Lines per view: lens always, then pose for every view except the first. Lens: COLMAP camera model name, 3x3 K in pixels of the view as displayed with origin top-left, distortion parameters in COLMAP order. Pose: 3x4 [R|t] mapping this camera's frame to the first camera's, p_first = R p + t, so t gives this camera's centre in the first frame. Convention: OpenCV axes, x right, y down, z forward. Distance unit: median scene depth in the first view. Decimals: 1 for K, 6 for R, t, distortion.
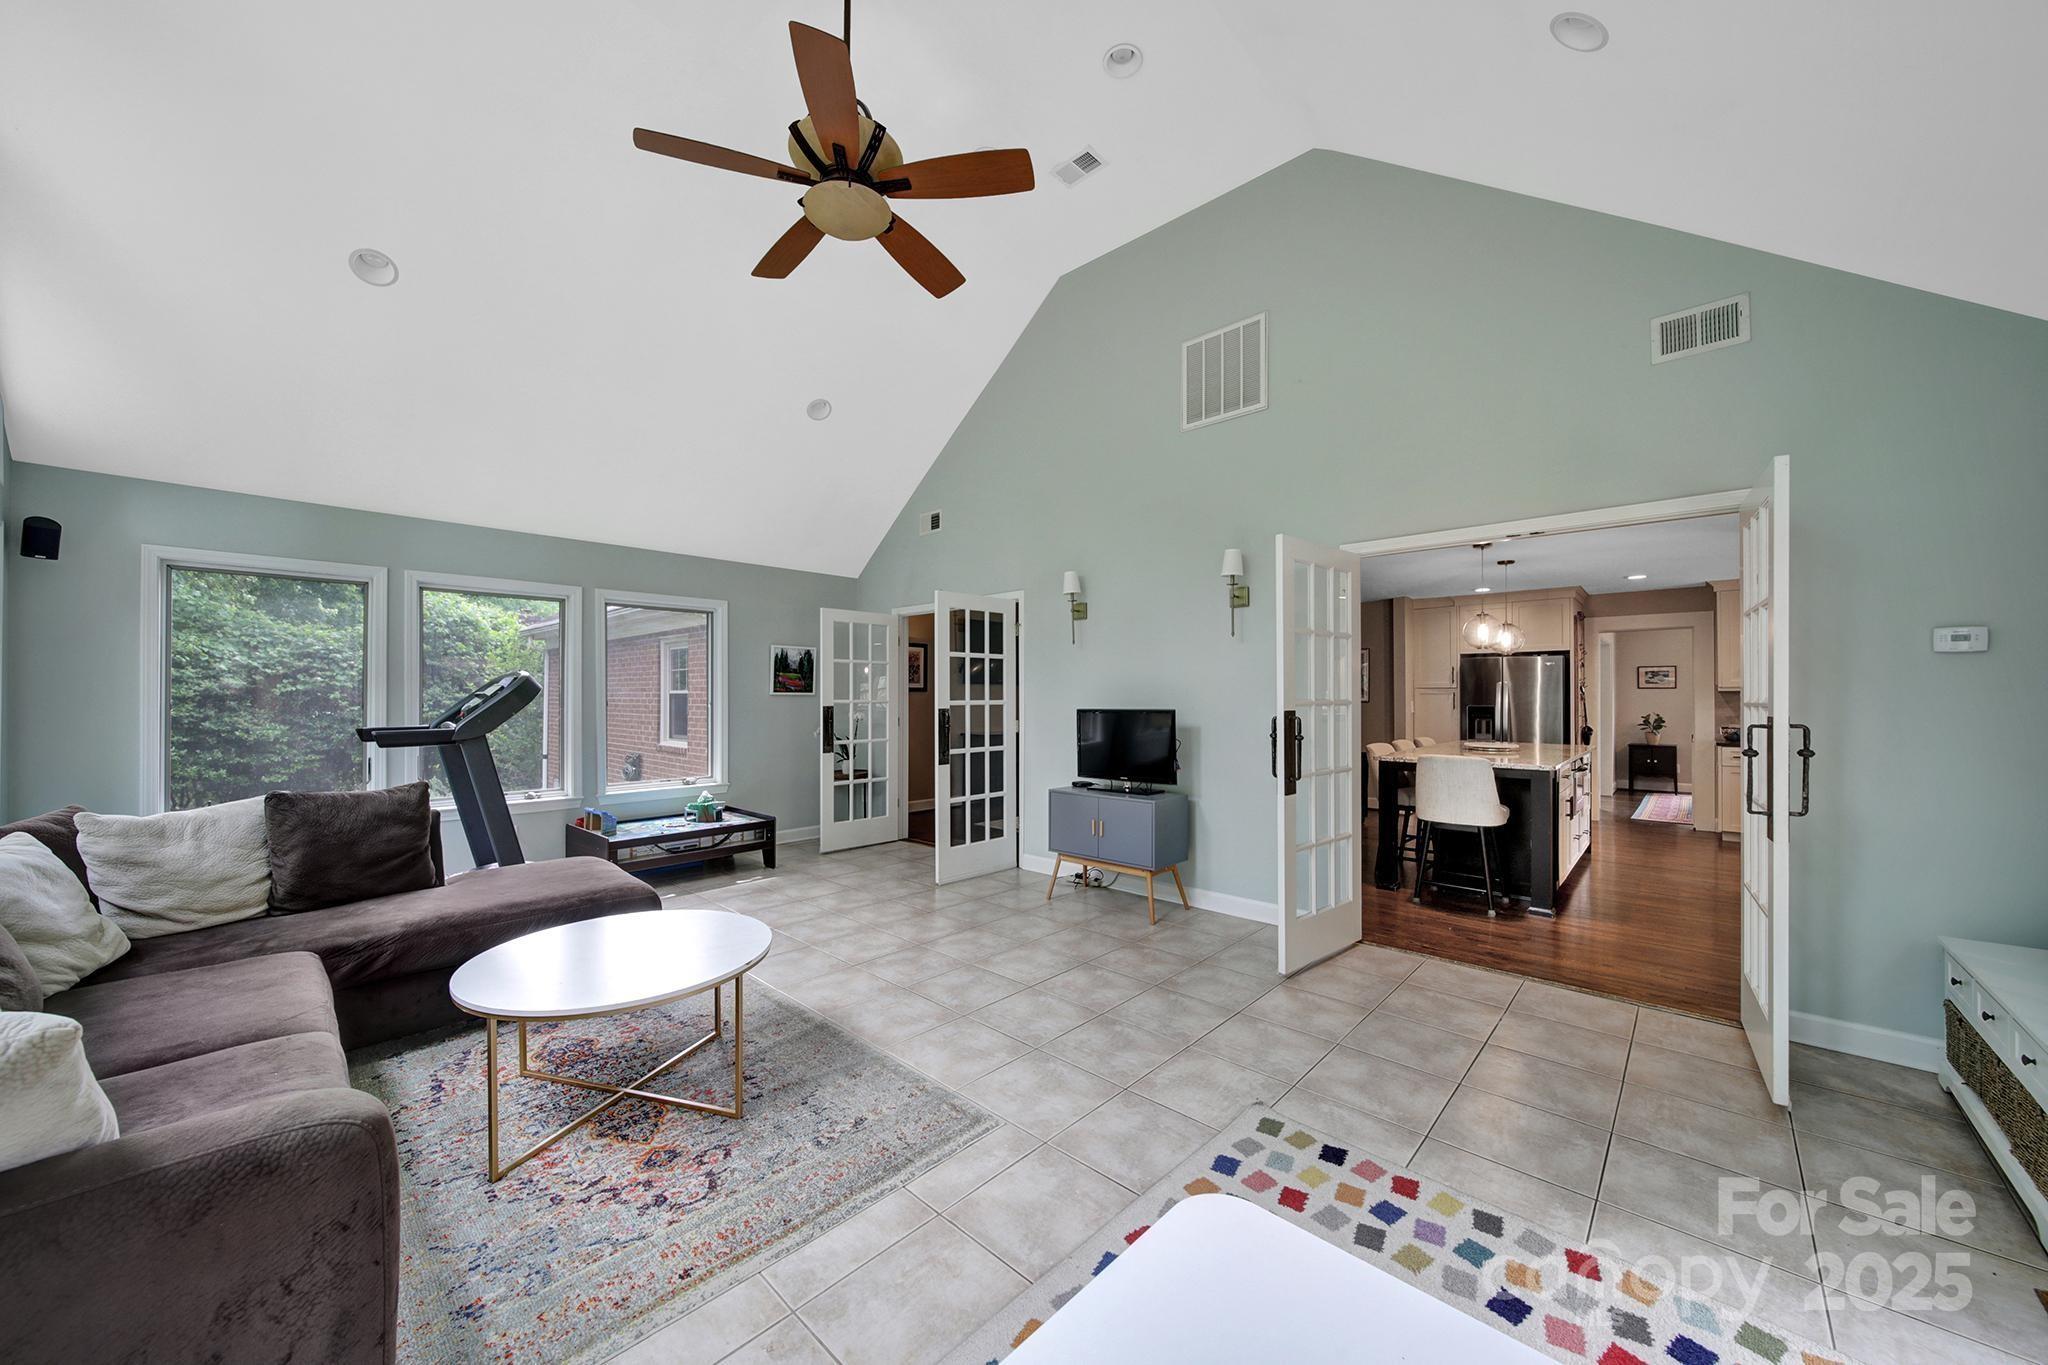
lens RADIAL K [[722.4, 0, 1034.3], [0, 722.4, 693.6], [0, 0, 1]] dist [-0.000166, -0.001251]
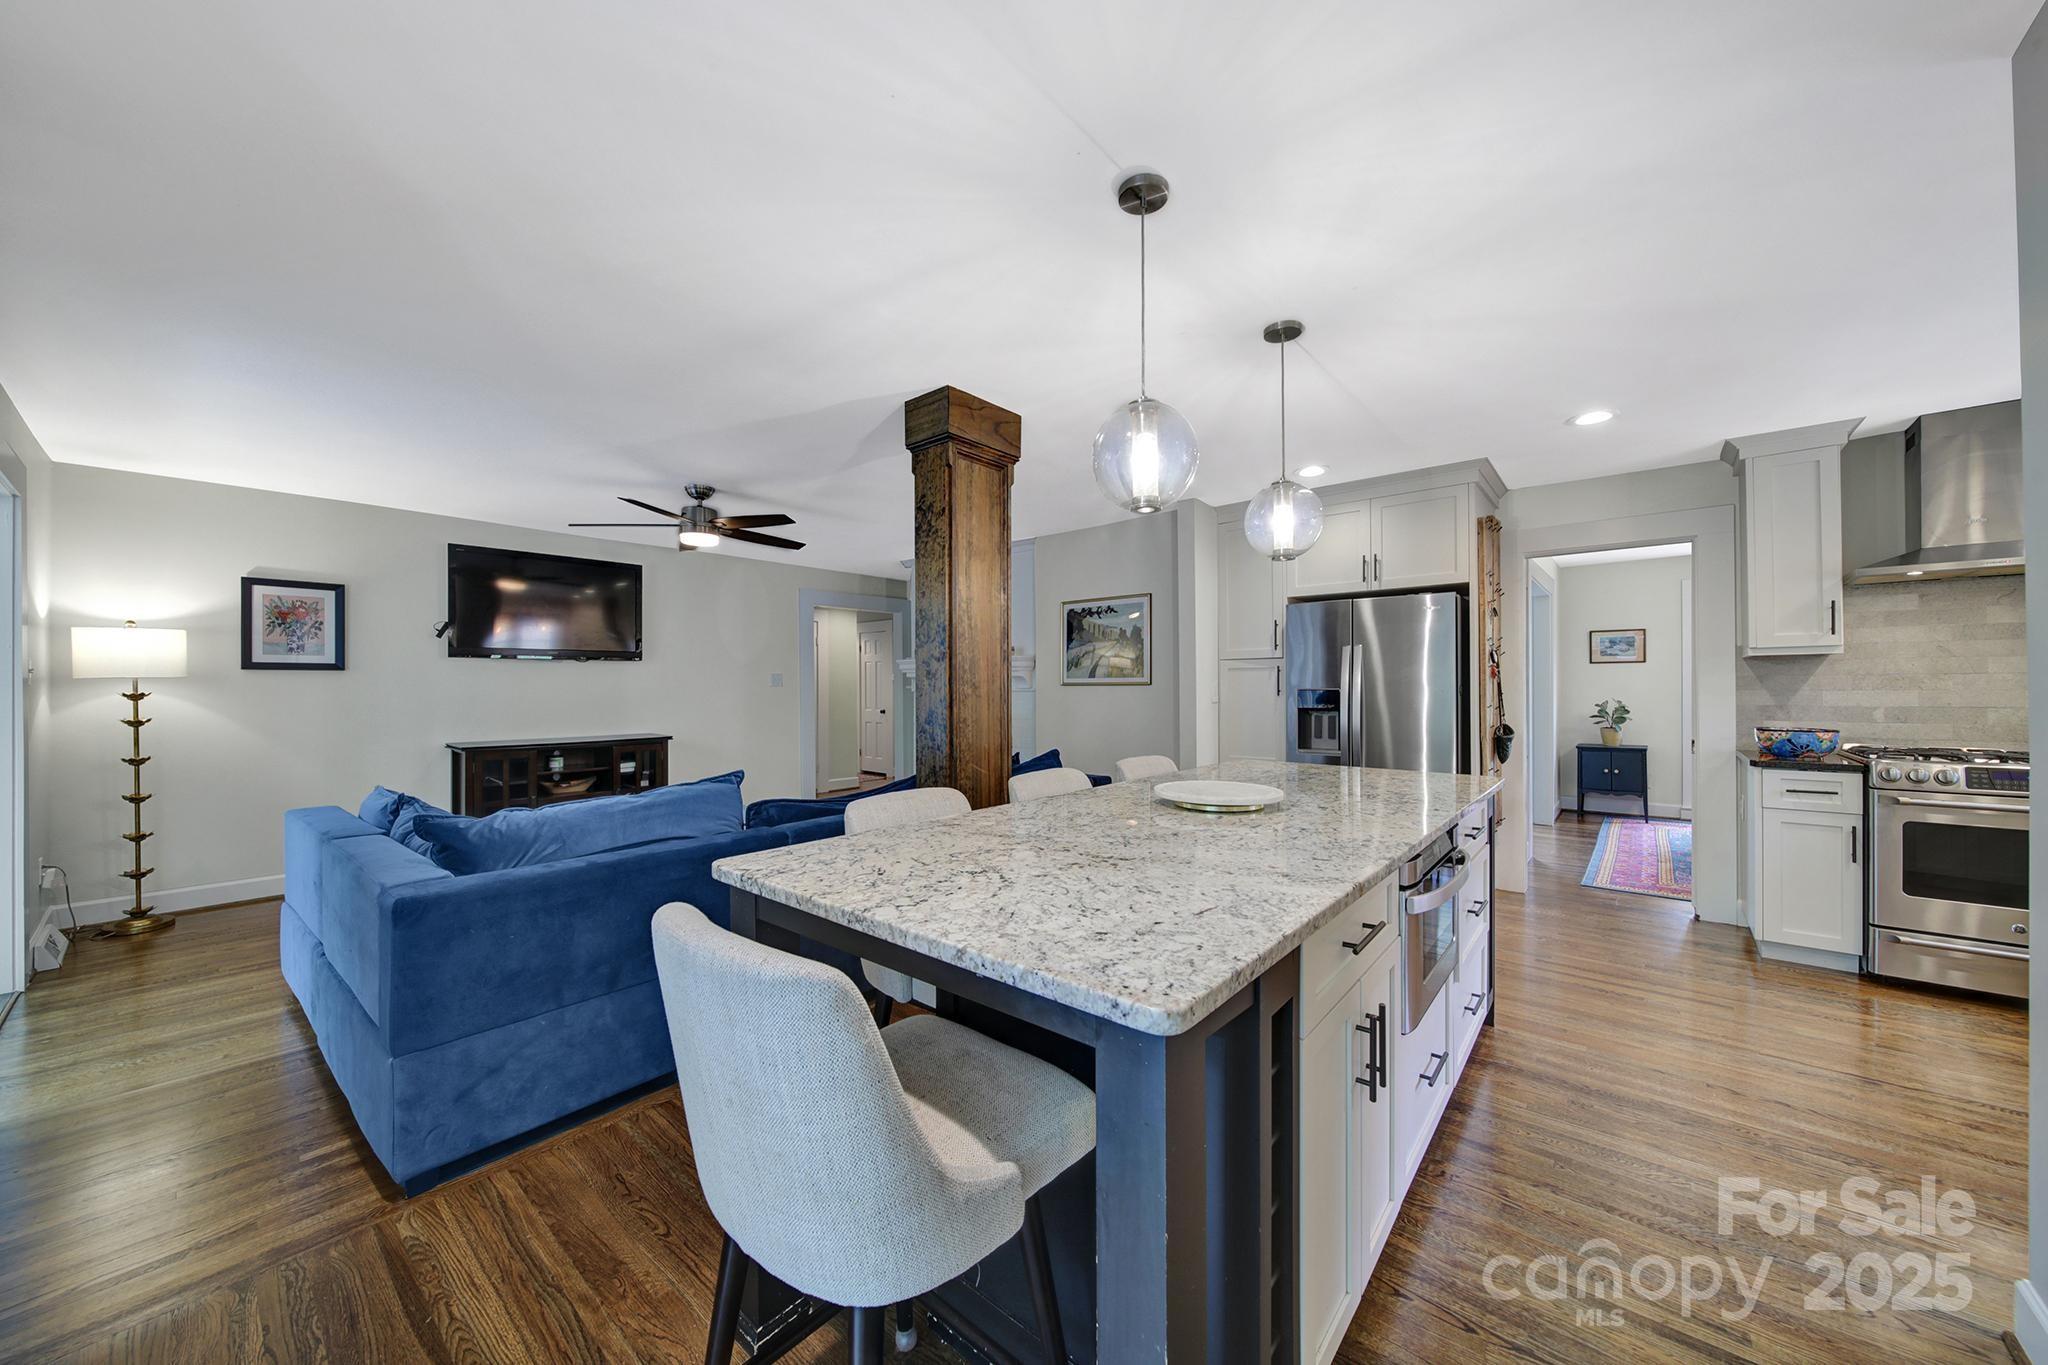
lens RADIAL K [[722.4, 0, 1025.4], [0, 722.4, 690.8], [0, 0, 1]] dist [-0.000166, -0.001251]
pose [[0.999350, -0.006554, 0.035458, 0.455415], [0.006167, 0.999920, 0.011001, 0.012781], [-0.035527, -0.010775, 0.999311, 0.552392]]
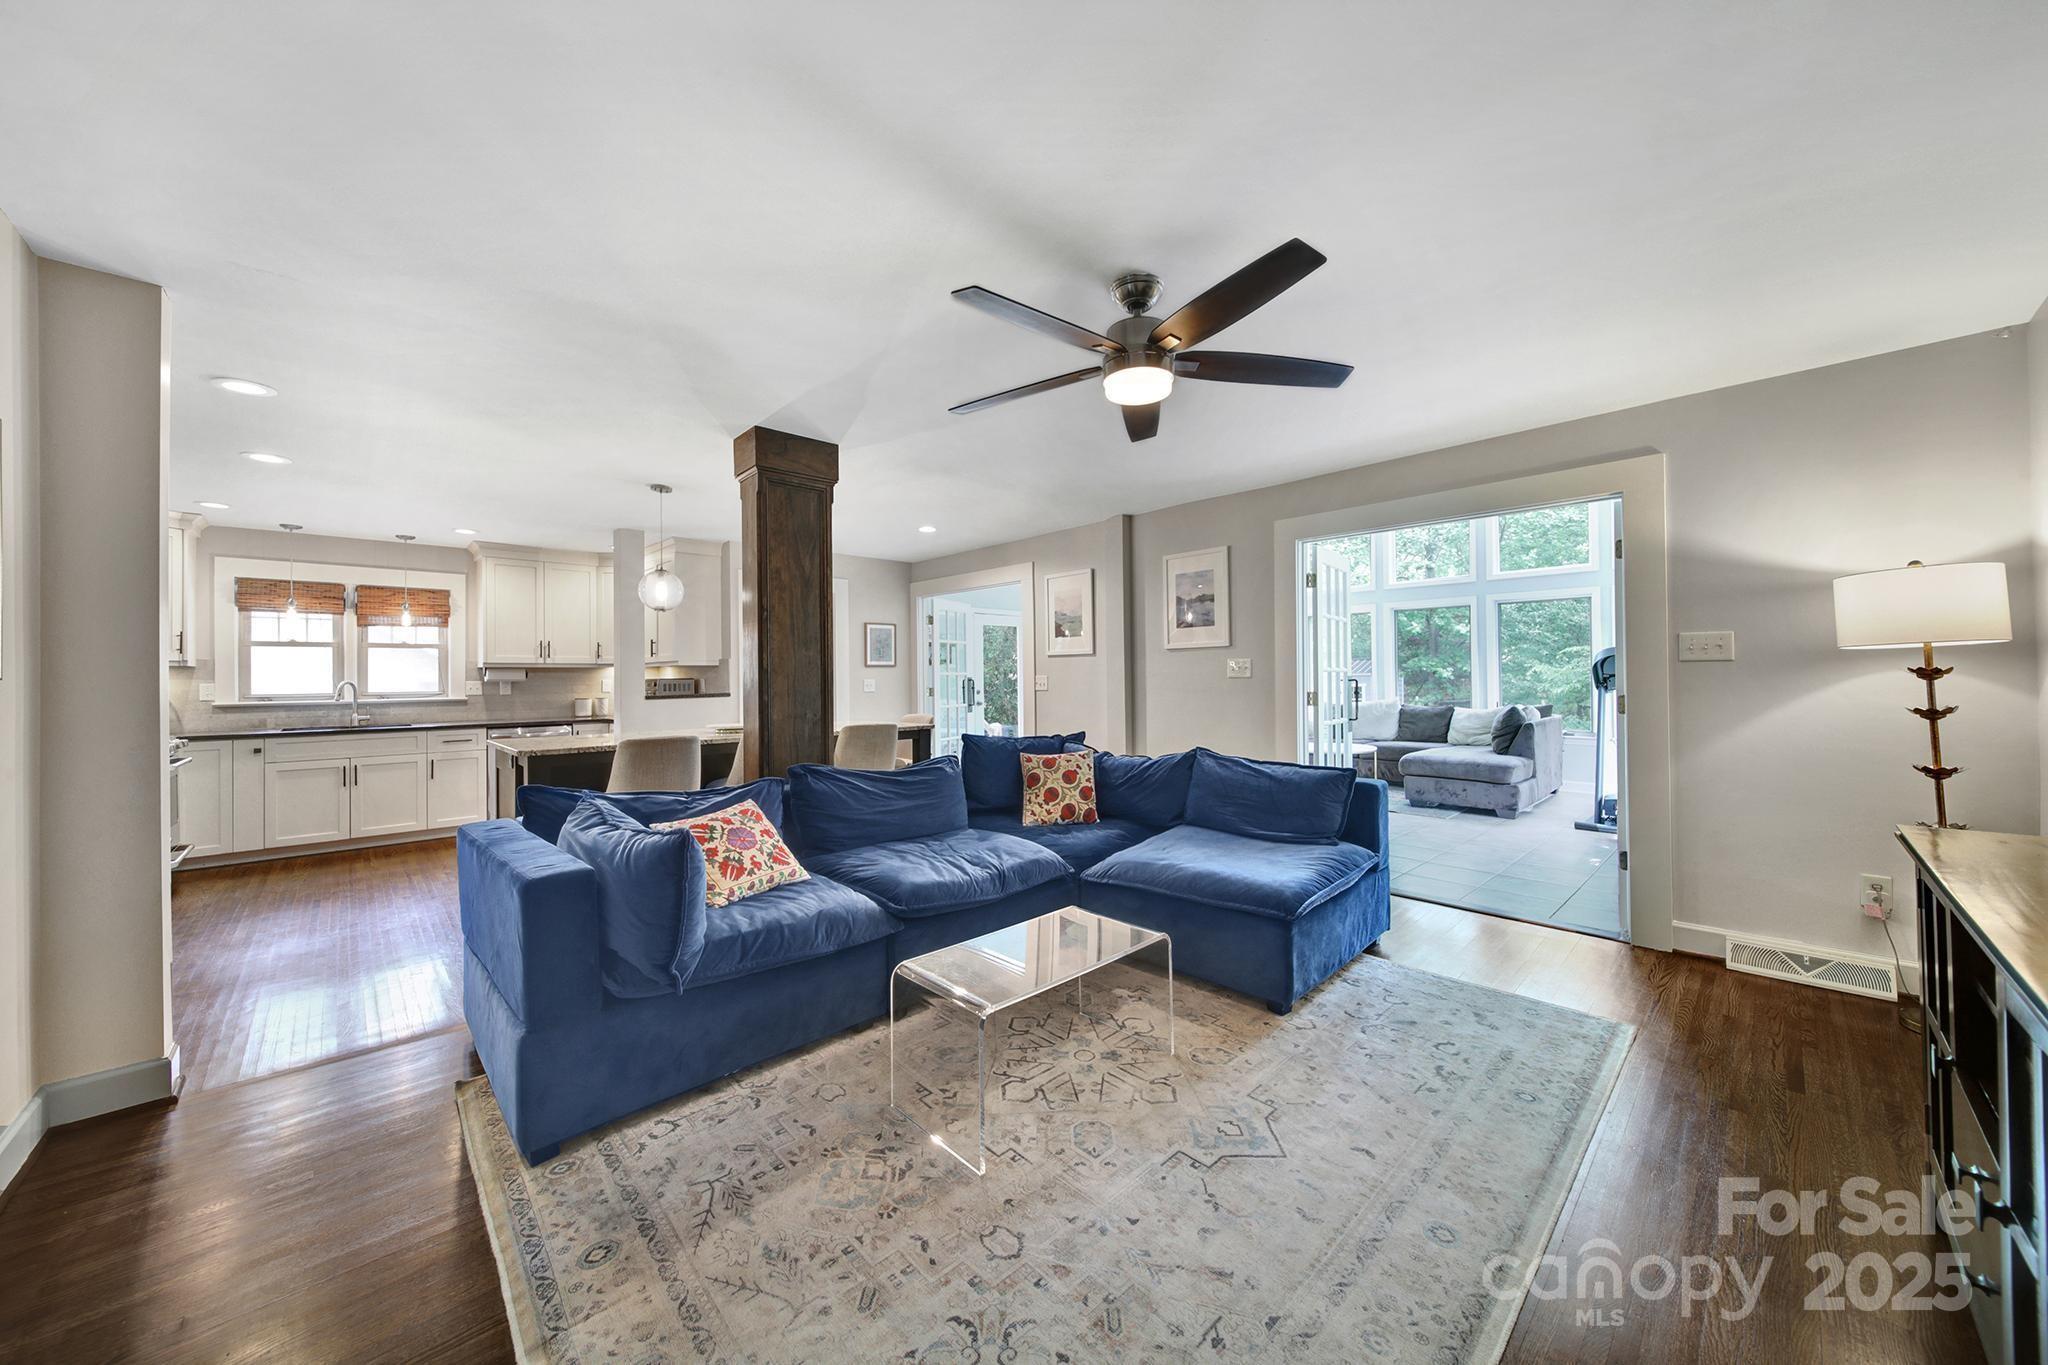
lens RADIAL K [[722.4, 0, 1023.3], [0, 722.4, 671.4], [0, 0, 1]] dist [-0.000166, -0.001251]
pose [[-0.997284, 0.009341, 0.073056, 0.205762], [0.008393, 0.999877, -0.013268, 0.019334], [-0.073171, -0.012619, -0.997240, 1.592751]]
